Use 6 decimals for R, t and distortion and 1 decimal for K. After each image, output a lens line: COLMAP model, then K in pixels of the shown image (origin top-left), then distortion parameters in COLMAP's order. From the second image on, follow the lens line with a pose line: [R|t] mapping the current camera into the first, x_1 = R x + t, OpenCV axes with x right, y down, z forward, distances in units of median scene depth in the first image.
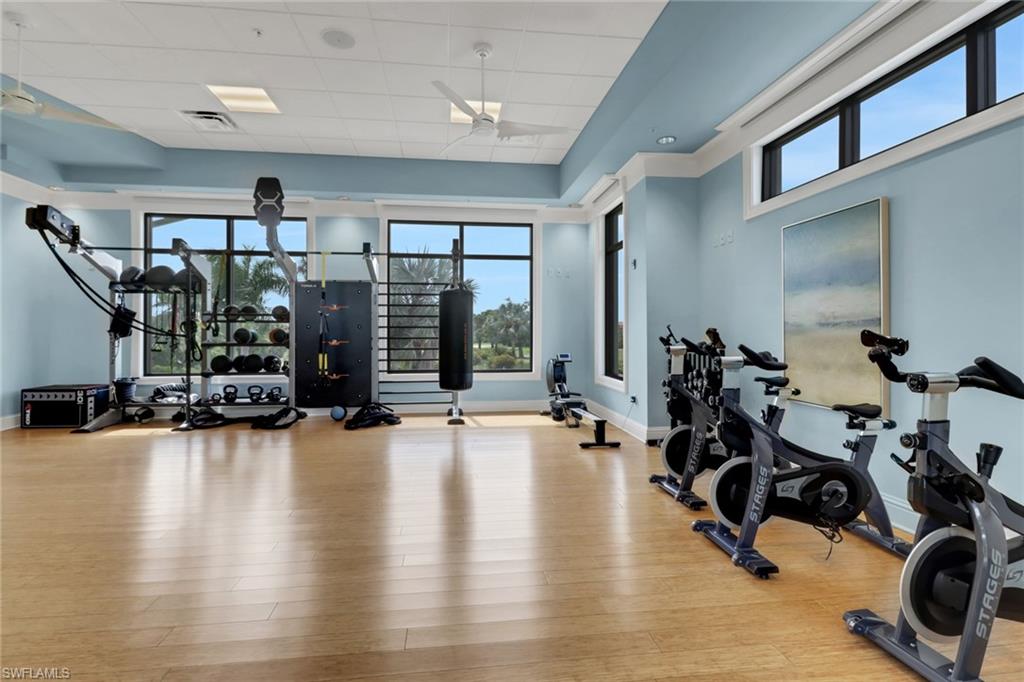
lens RADIAL K [[478.3, 0, 510.5], [0, 478.3, 330.2], [0, 0, 1]] dist [0.000253, -0.000013]
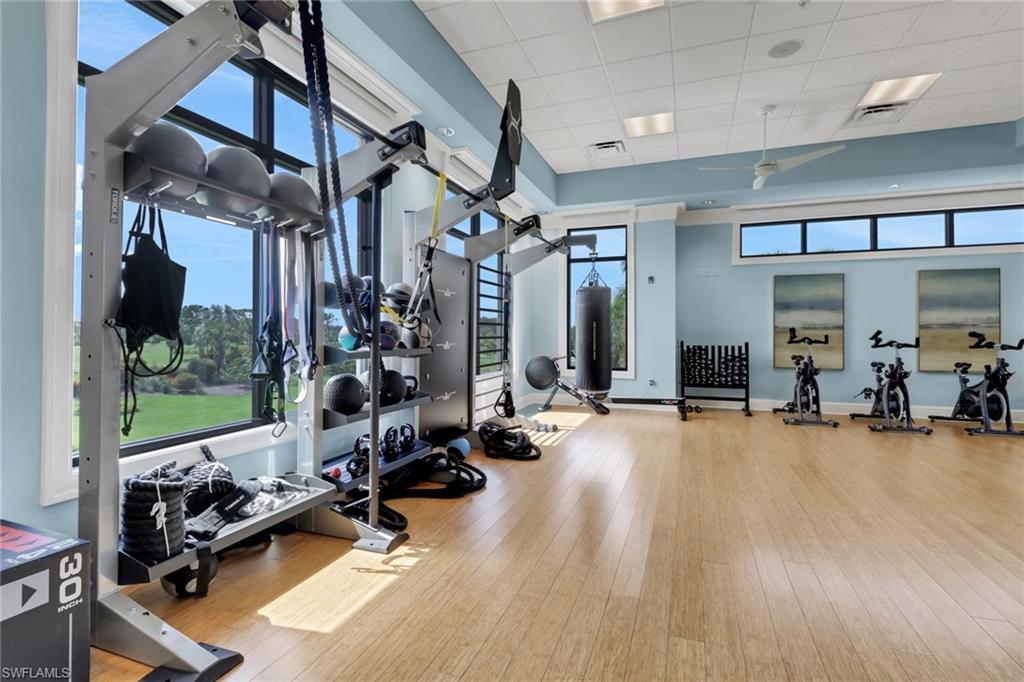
lens RADIAL K [[478.3, 0, 510.5], [0, 478.3, 330.2], [0, 0, 1]] dist [0.000253, -0.000013]
pose [[0.464126, 0.008654, 0.885727, -1.073074], [-0.005688, 0.999961, -0.006790, 0.011430], [-0.885751, -0.001887, 0.464157, 0.722828]]
